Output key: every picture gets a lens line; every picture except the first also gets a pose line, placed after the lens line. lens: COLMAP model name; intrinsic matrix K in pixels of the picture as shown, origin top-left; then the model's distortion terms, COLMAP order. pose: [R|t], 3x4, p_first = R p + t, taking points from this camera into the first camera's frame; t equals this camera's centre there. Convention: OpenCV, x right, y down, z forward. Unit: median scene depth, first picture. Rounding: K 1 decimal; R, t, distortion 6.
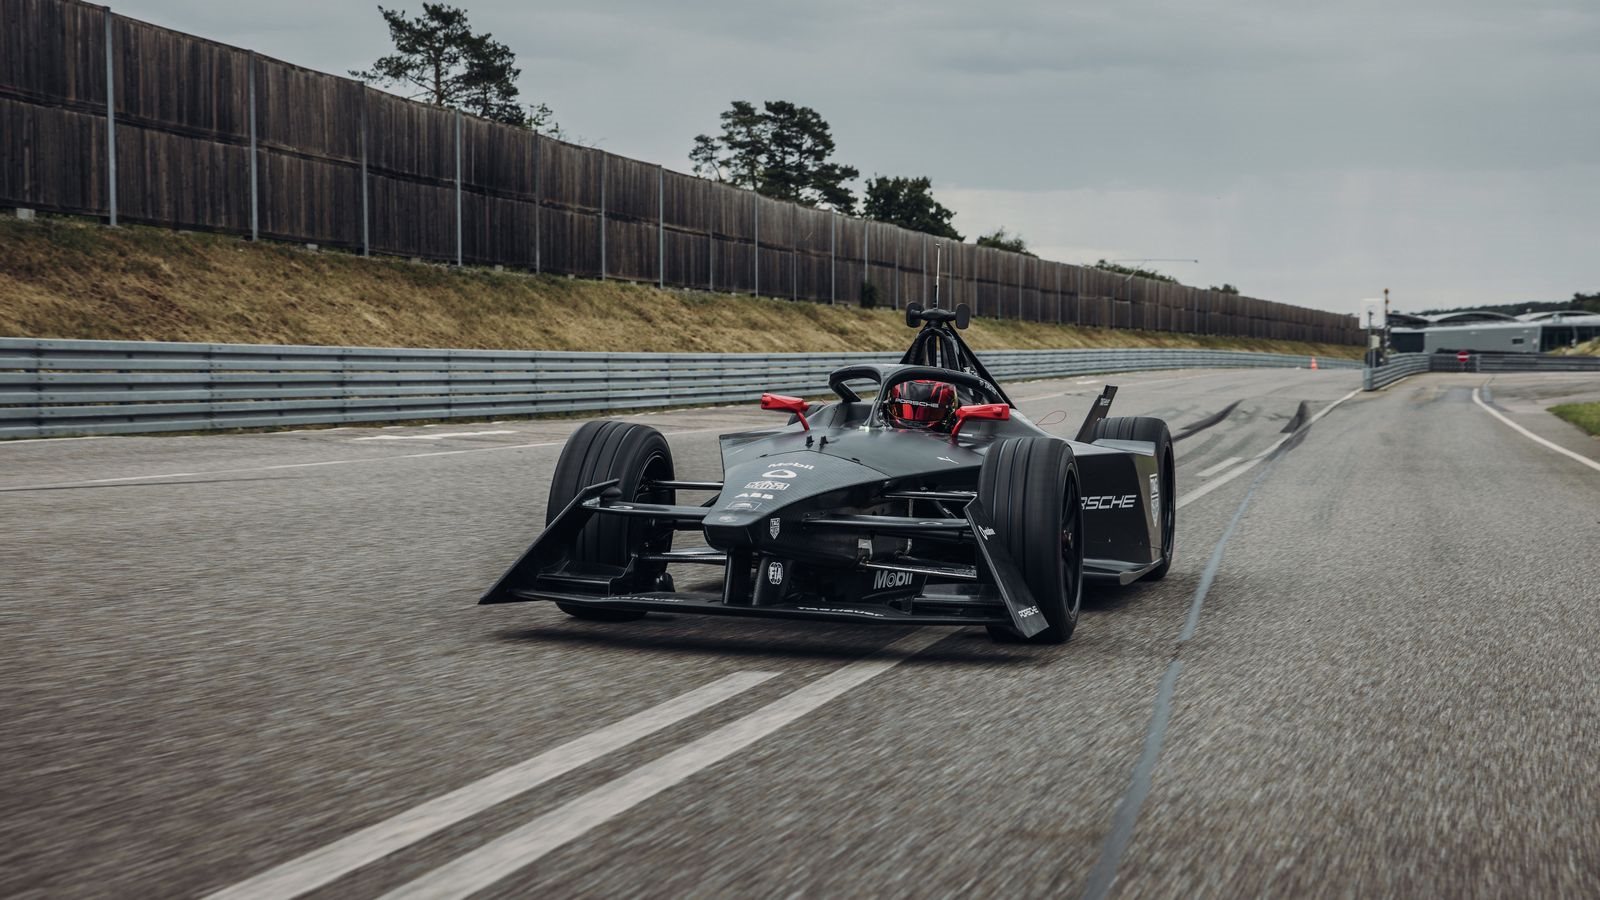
lens RADIAL K [[1337.6, 0, 800.0], [0, 1337.6, 450.0], [0, 0, 1]] dist [-0.043417, 0.000241]
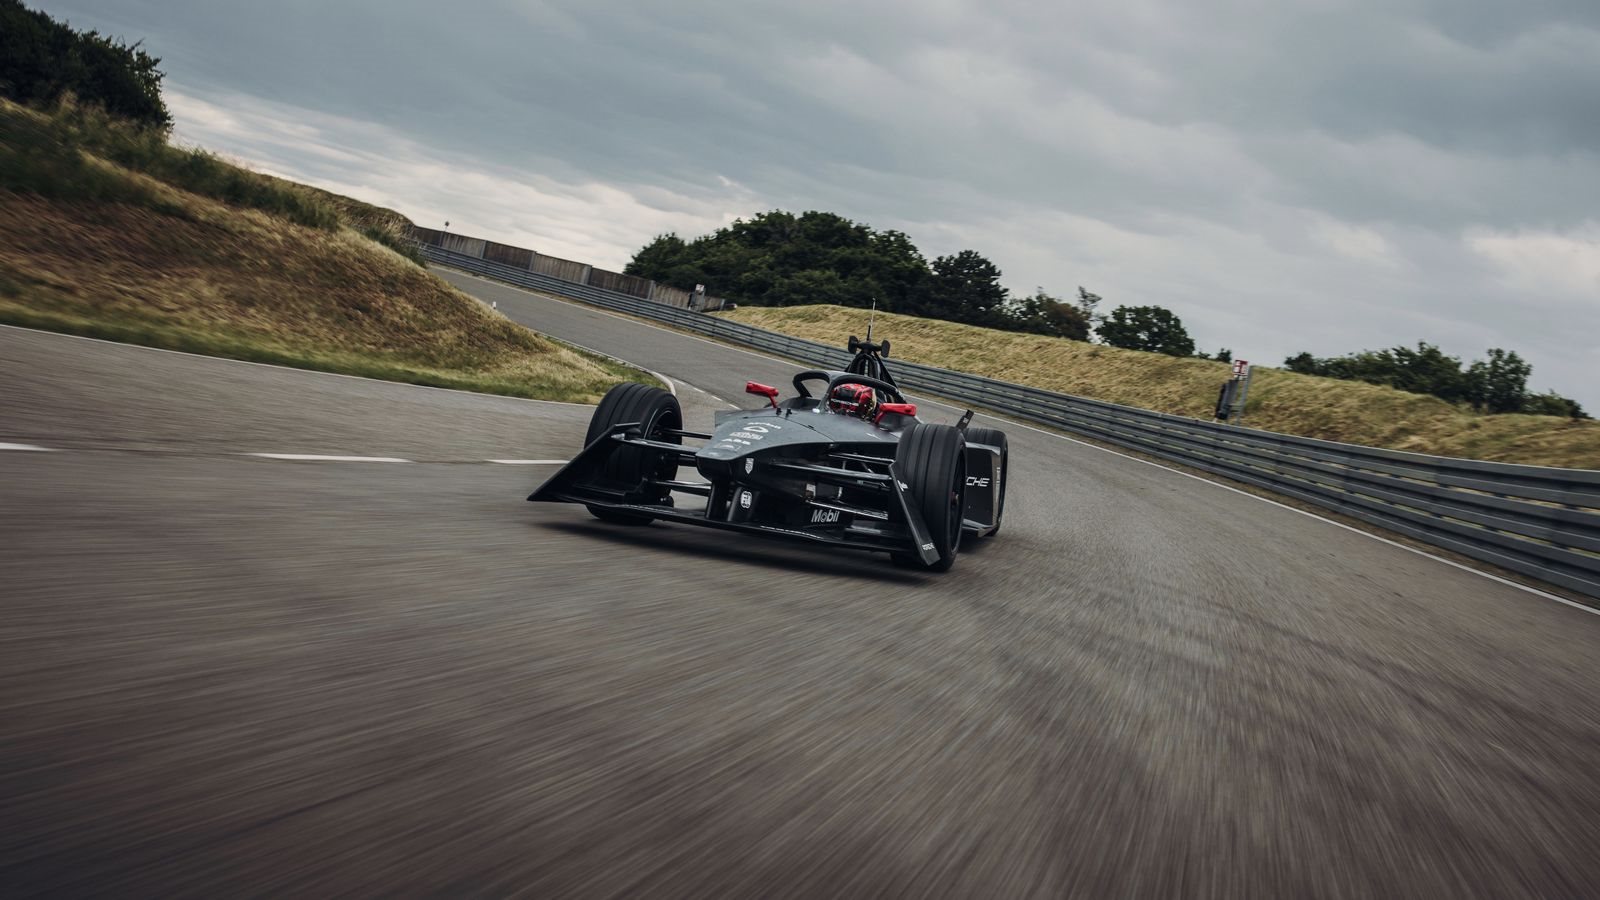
lens RADIAL K [[1360.9, 0, 800.0], [0, 1360.9, 450.0], [0, 0, 1]] dist [0.000646, -0.000033]
pose [[0.994604, 0.102940, 0.012862, 0.014622], [-0.103593, 0.992139, 0.070207, -0.067484], [-0.005534, -0.071160, 0.997450, -0.420324]]
